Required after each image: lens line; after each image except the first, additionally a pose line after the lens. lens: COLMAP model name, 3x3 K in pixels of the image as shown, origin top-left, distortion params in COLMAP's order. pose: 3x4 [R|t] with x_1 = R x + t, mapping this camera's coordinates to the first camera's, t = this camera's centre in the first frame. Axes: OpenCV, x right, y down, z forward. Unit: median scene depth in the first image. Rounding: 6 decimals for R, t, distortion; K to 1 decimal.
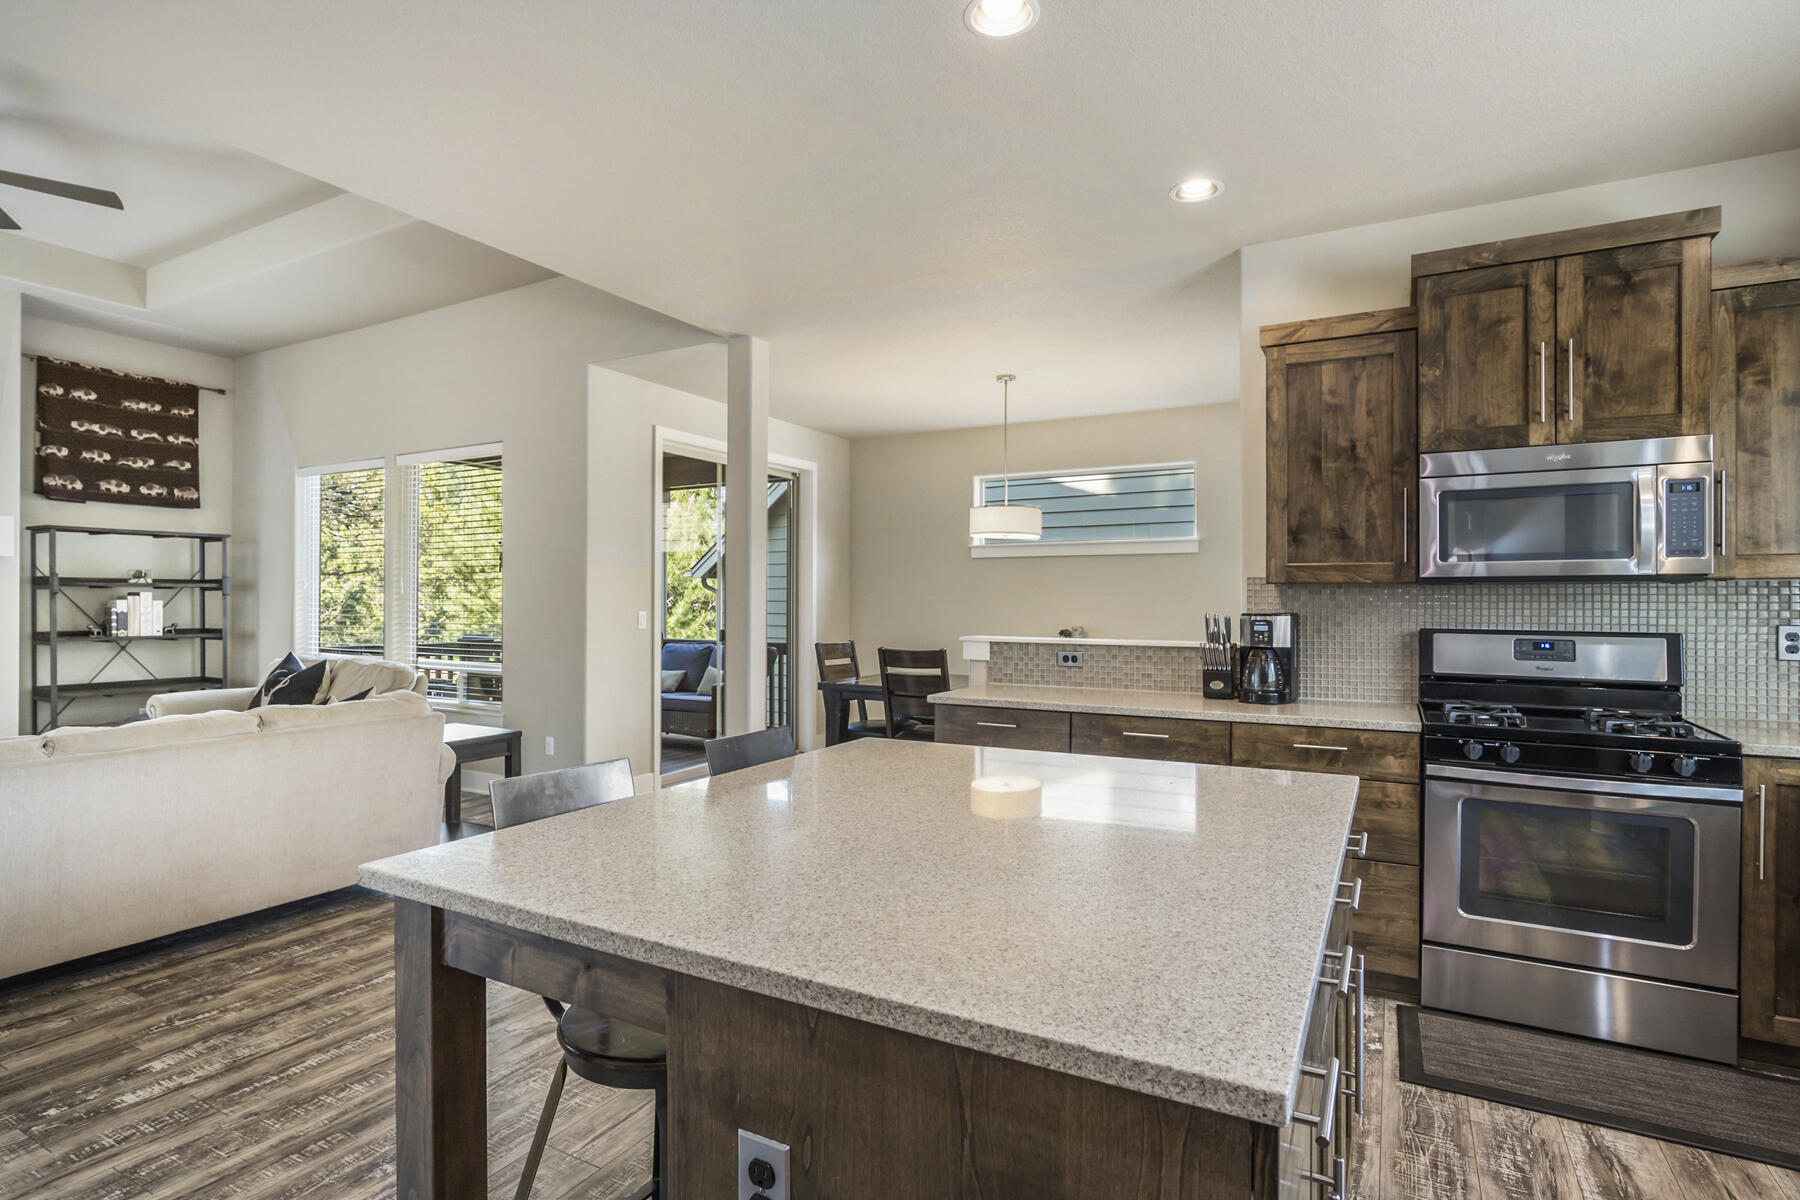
lens RADIAL K [[904.5, 0, 906.8], [0, 904.5, 598.9], [0, 0, 1]] dist [-0.018206, 0.007717]
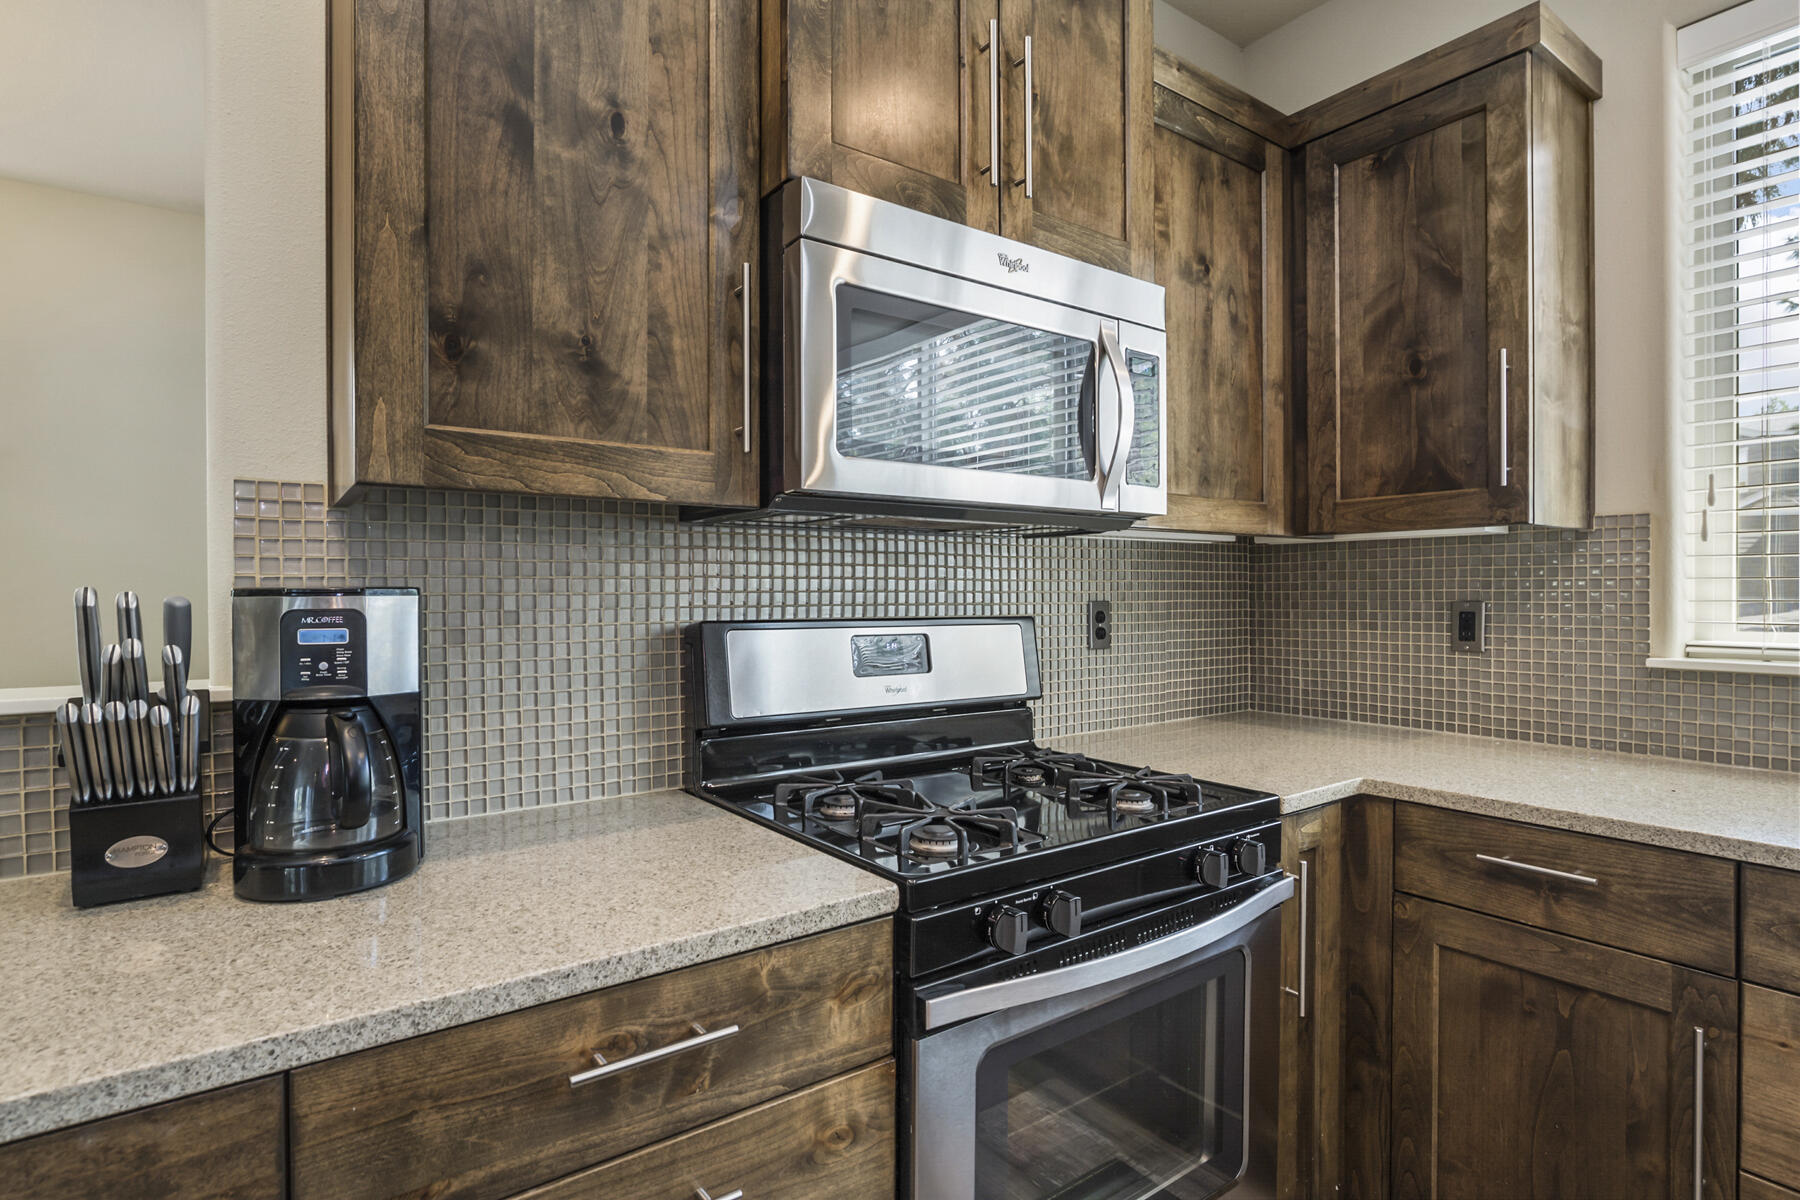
lens RADIAL K [[904.5, 0, 888.9], [0, 904.5, 596.7], [0, 0, 1]] dist [-0.018206, 0.007717]
pose [[0.432216, -0.005919, 0.901751, 0.118488], [0.001678, 0.999982, 0.005759, 0.010340], [-0.901769, -0.000976, 0.432218, 0.405516]]
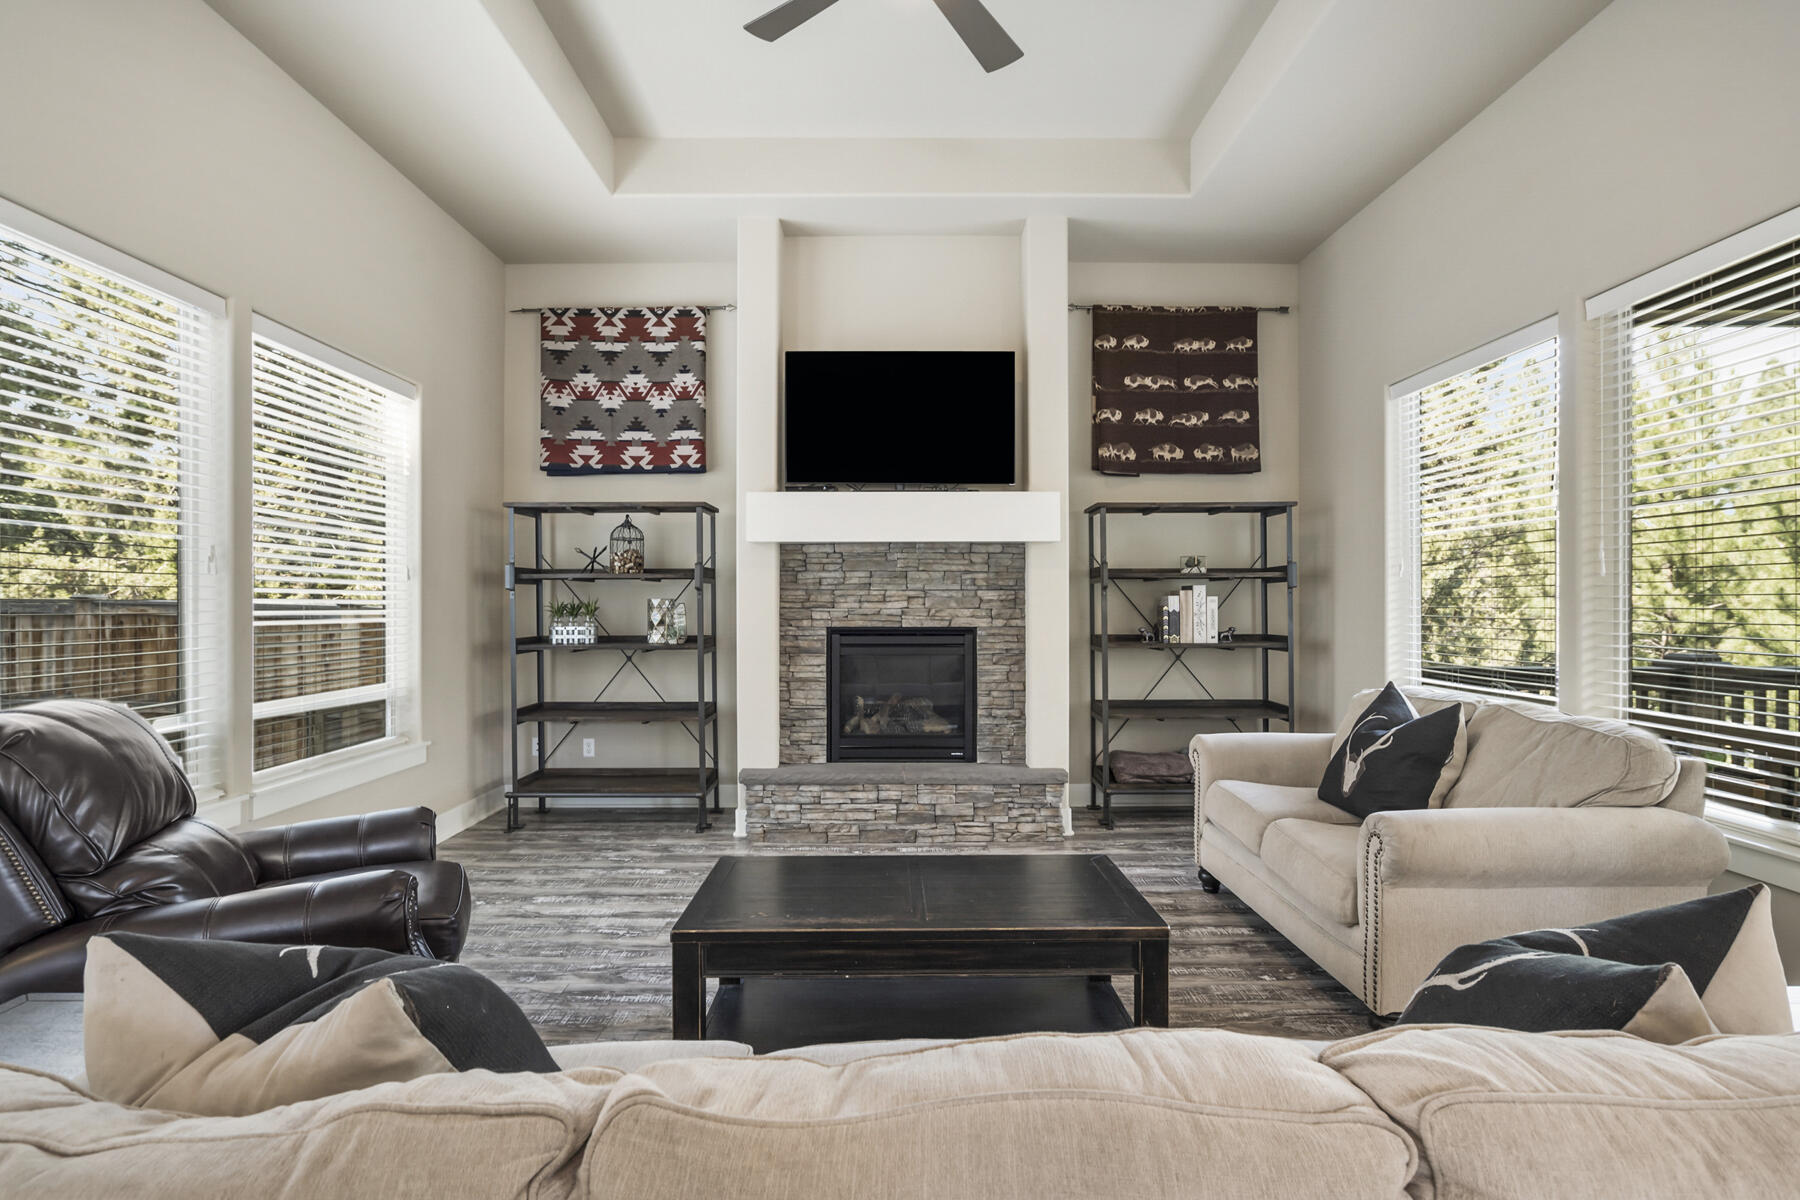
lens RADIAL K [[904.5, 0, 894.1], [0, 904.5, 598.2], [0, 0, 1]] dist [-0.018206, 0.007717]
pose [[0.479279, -0.009921, -0.877606, -0.354202], [0.003242, 0.999949, -0.009533, 0.011283], [0.877657, 0.001724, 0.479287, 0.476024]]
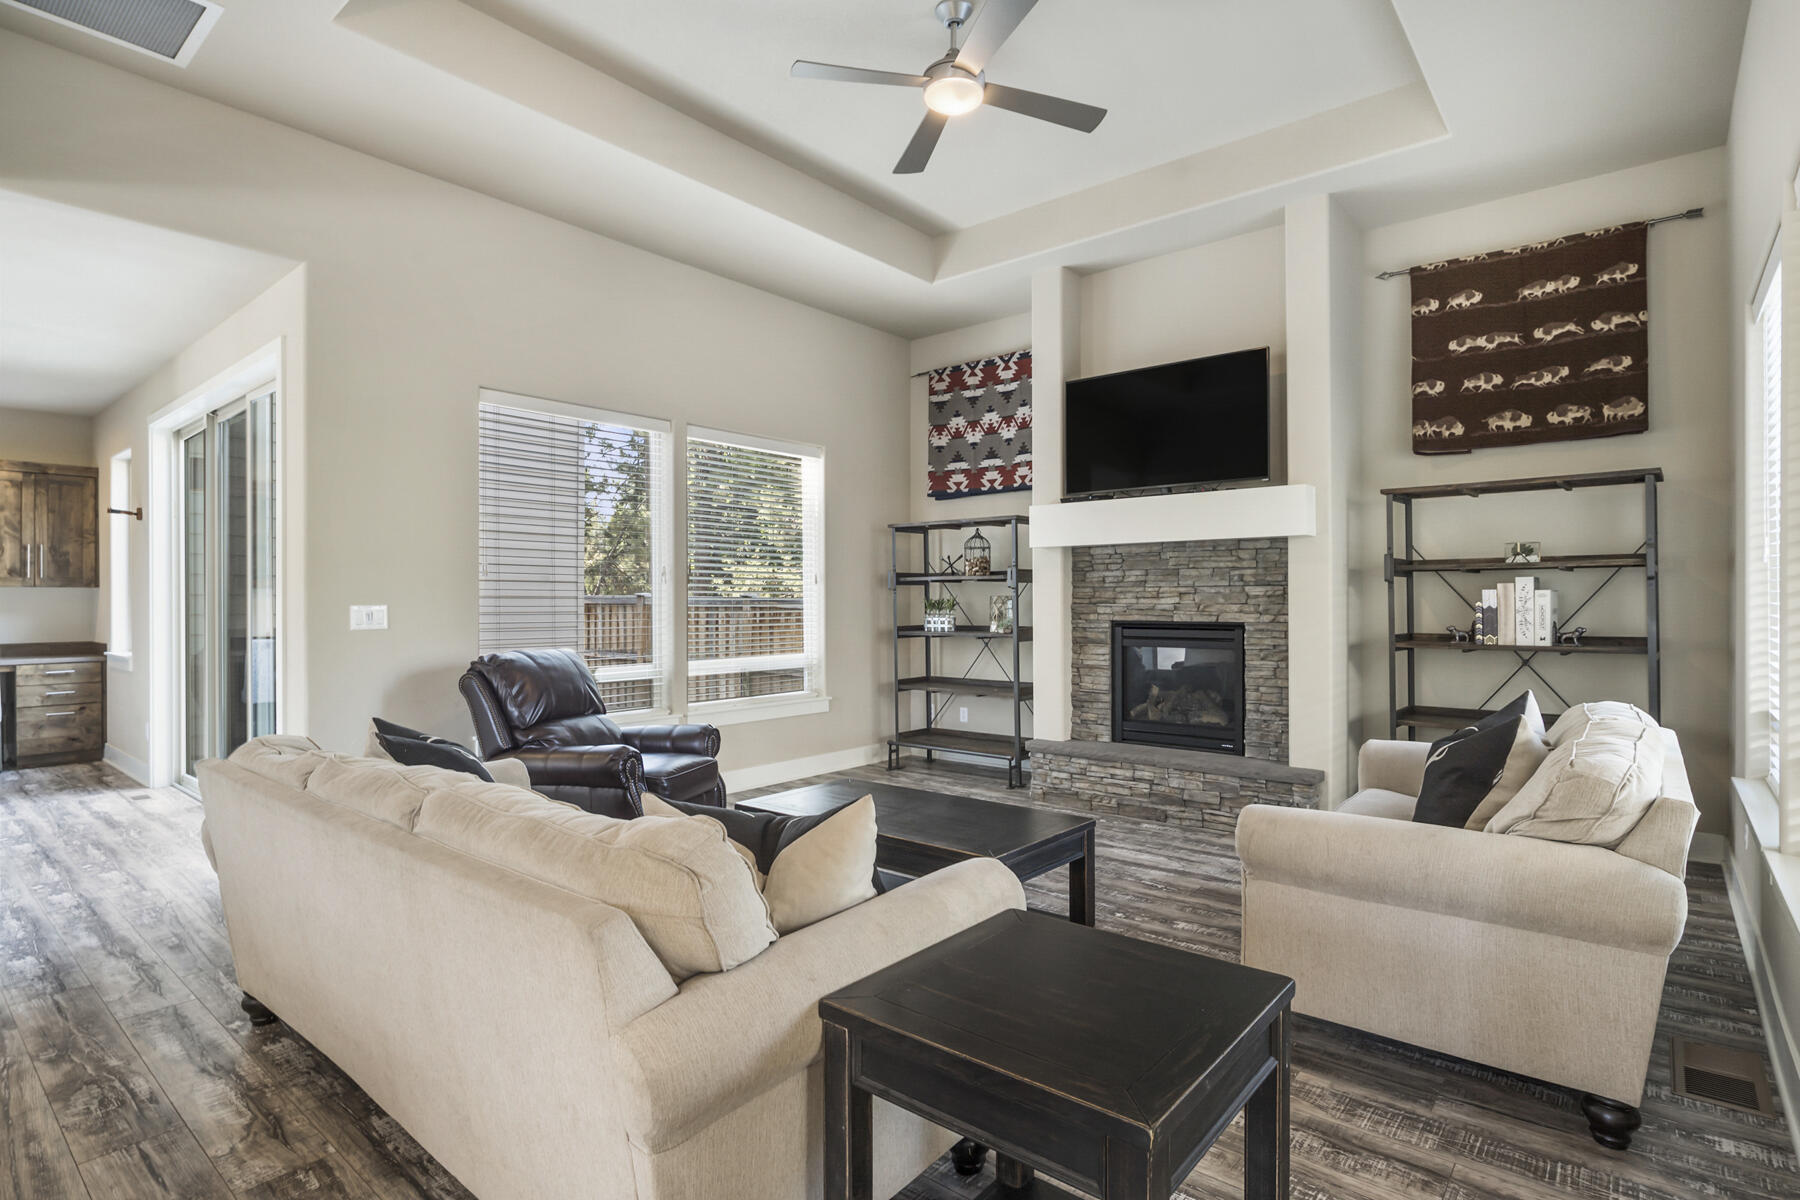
lens RADIAL K [[904.5, 0, 900.1], [0, 904.5, 597.2], [0, 0, 1]] dist [-0.018206, 0.007717]
pose [[-0.199734, -0.006968, -0.979825, -0.157232], [0.002704, 0.999967, -0.007662, 0.012244], [0.979846, -0.004180, -0.199708, 0.802351]]
